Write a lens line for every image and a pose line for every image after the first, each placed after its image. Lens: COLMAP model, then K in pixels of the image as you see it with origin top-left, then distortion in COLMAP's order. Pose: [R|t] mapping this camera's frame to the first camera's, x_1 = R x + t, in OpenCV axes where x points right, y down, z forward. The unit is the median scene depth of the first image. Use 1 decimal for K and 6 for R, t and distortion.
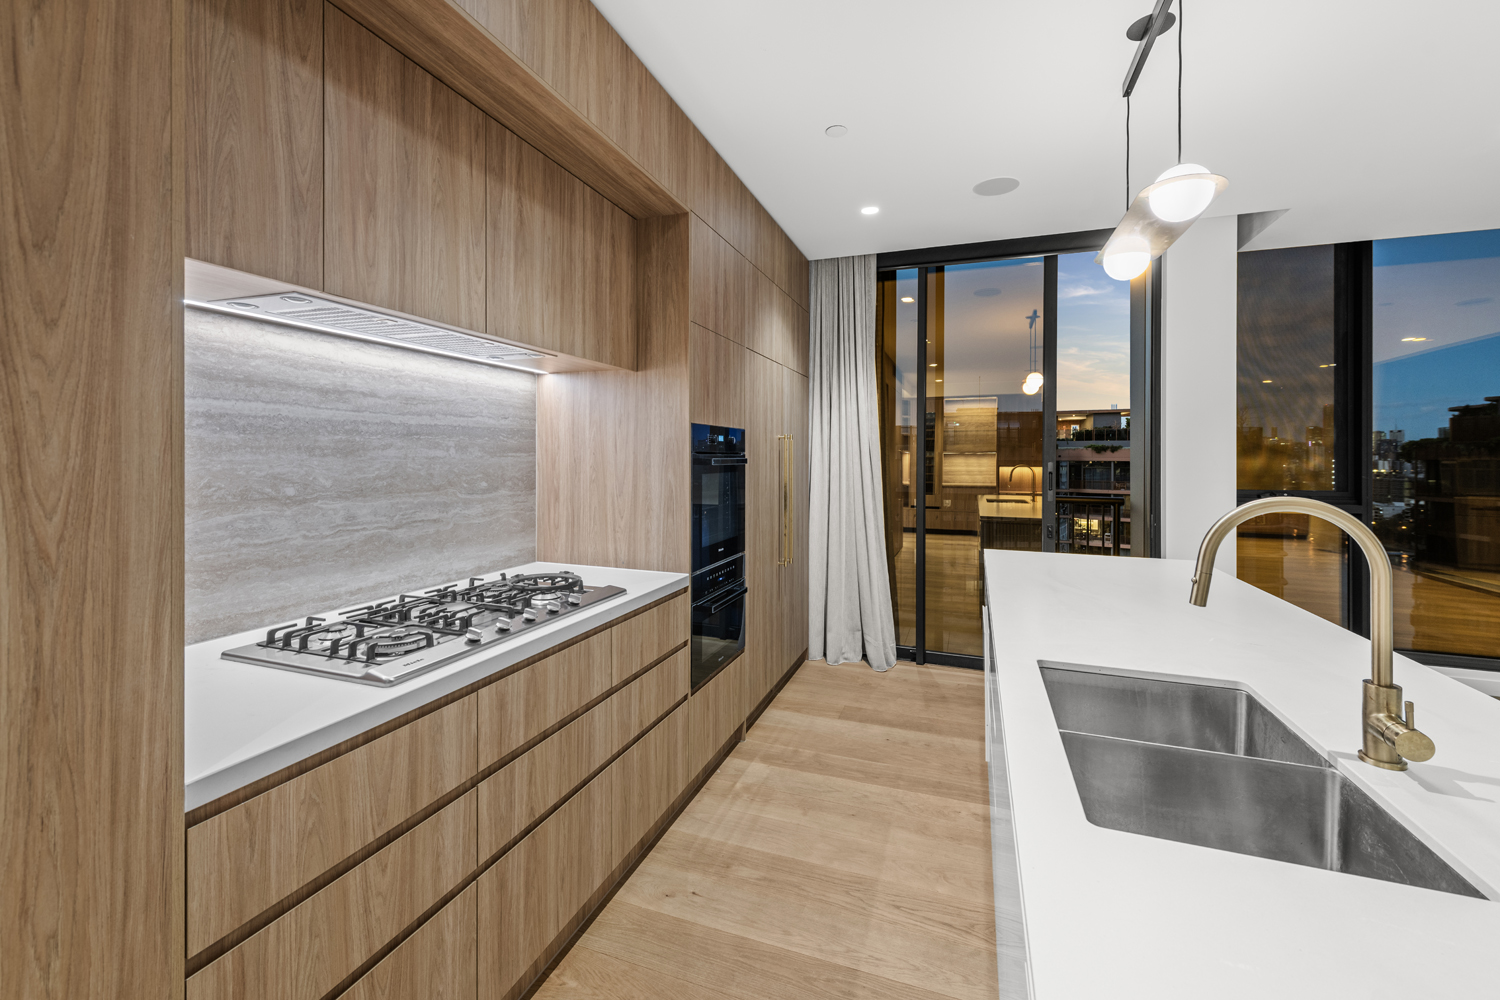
lens RADIAL K [[611.4, 0, 757.1], [0, 611.4, 460.4], [0, 0, 1]] dist [0.004203, -0.000300]
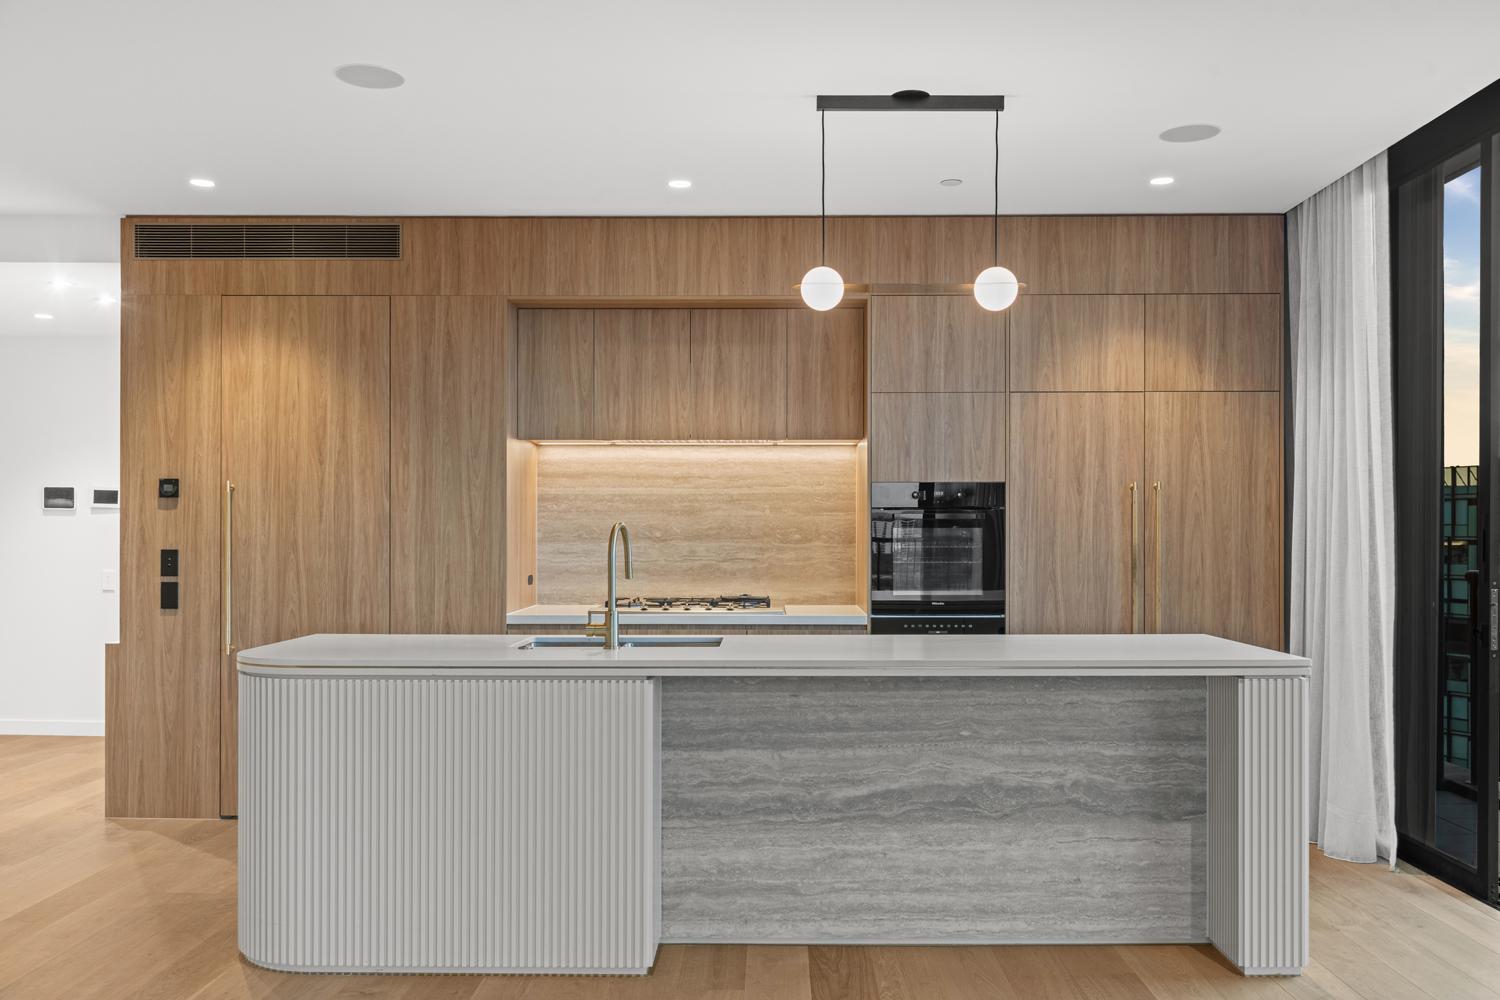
lens RADIAL K [[1261.5, 0, 755.1], [0, 1261.5, 530.8], [0, 0, 1]] dist [0.001796, 0.000215]
pose [[0.323240, -0.007022, -0.946291, 2.376766], [-0.005294, 0.999943, -0.009229, 0.059721], [0.946302, 0.007993, 0.323184, 0.045617]]
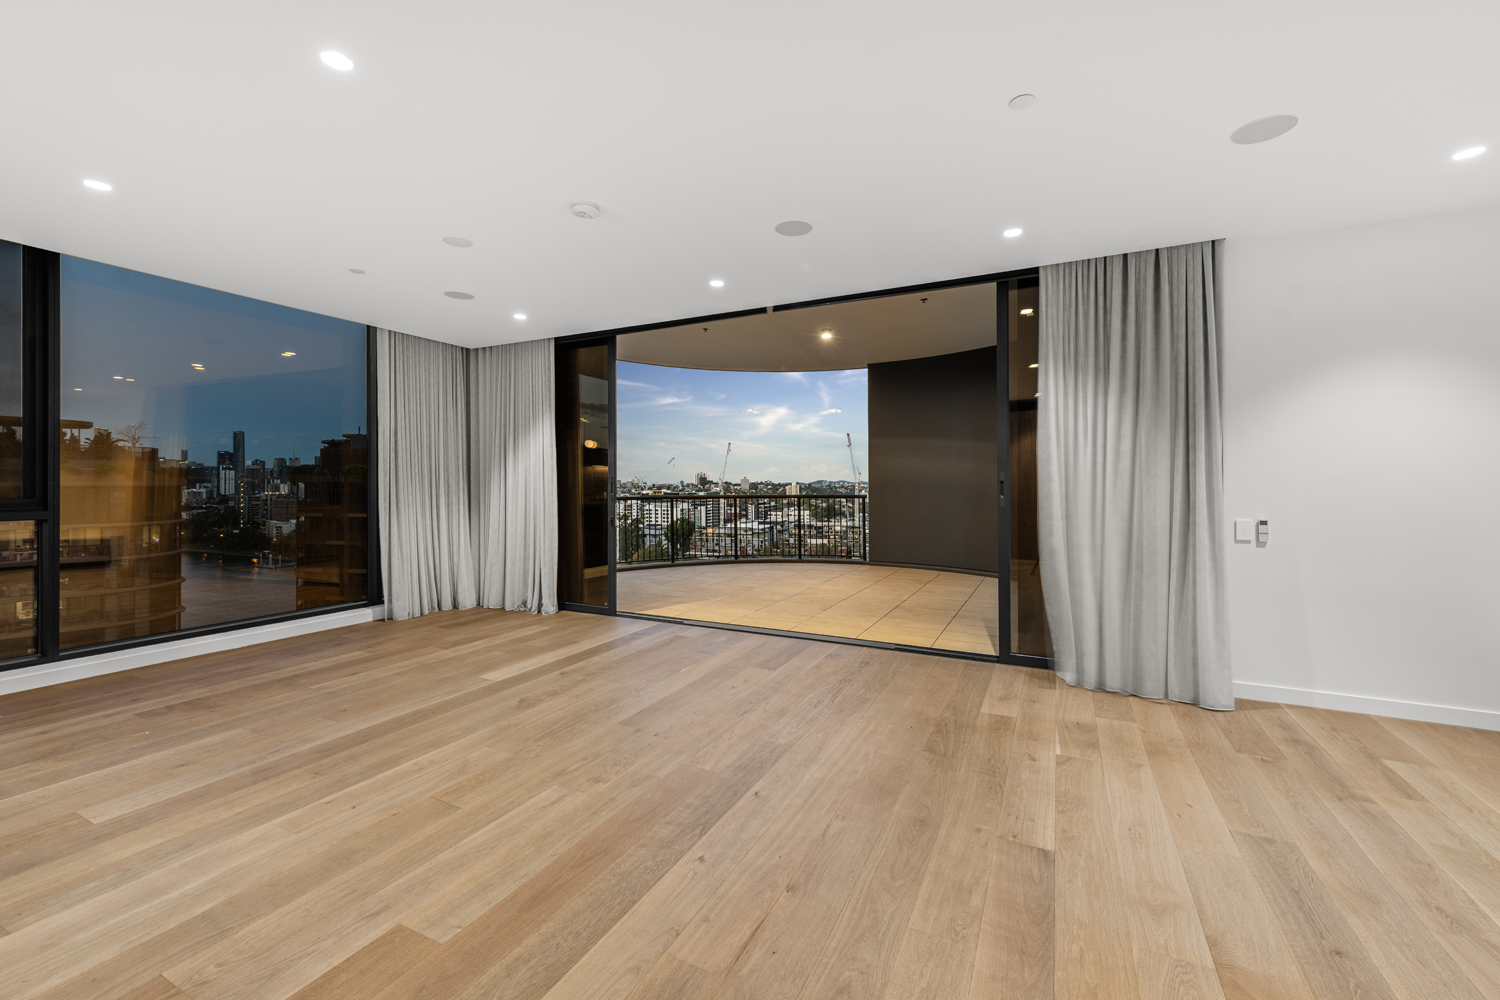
lens RADIAL K [[604.5, 0, 755.4], [0, 604.5, 490.3], [0, 0, 1]] dist [0.010650, -0.000070]
pose [[0.118125, -0.015979, 0.992870, 0.245917], [0.006693, 0.999861, 0.015295, 0.058394], [-0.992976, 0.004839, 0.118216, -0.507722]]
